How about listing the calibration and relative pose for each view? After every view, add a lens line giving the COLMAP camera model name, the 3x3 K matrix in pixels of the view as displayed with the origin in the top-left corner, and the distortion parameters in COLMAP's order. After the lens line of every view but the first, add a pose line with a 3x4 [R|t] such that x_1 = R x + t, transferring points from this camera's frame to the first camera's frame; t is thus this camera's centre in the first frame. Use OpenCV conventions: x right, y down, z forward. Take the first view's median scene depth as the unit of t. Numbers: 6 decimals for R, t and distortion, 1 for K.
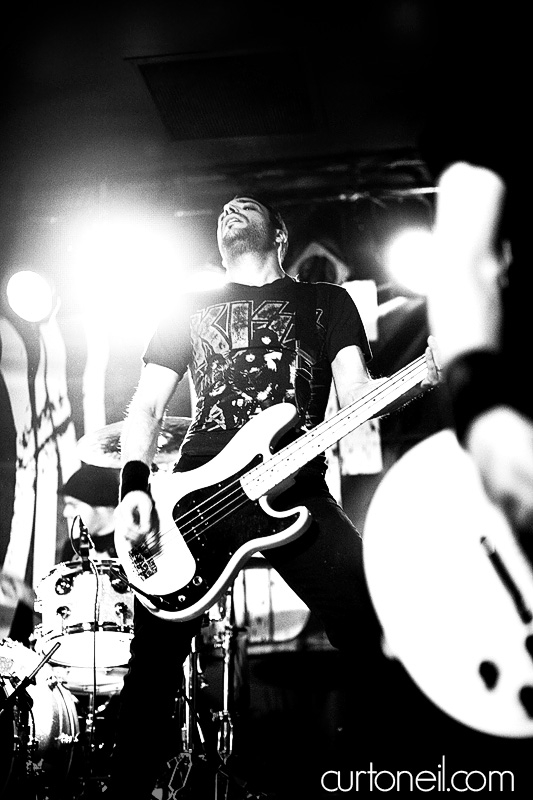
lens RADIAL K [[1124.5, 0, 266.5], [0, 1124.5, 400.0], [0, 0, 1]] dist [-0.208186, 0.387931]
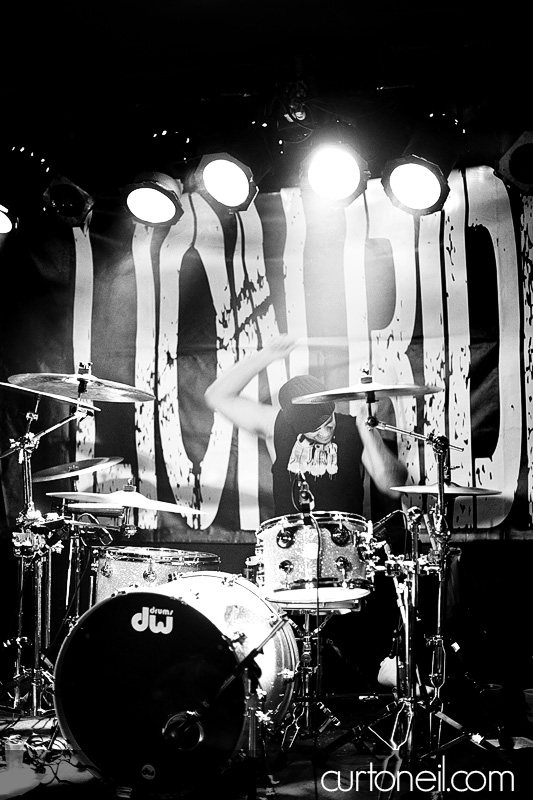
lens RADIAL K [[1124.5, 0, 266.5], [0, 1124.5, 400.0], [0, 0, 1]] dist [-0.208186, 0.387931]
pose [[0.988962, 0.009146, -0.147886, -0.031194], [0.025038, 0.973425, 0.227633, -0.123748], [0.146038, -0.228823, 0.962452, 0.022962]]
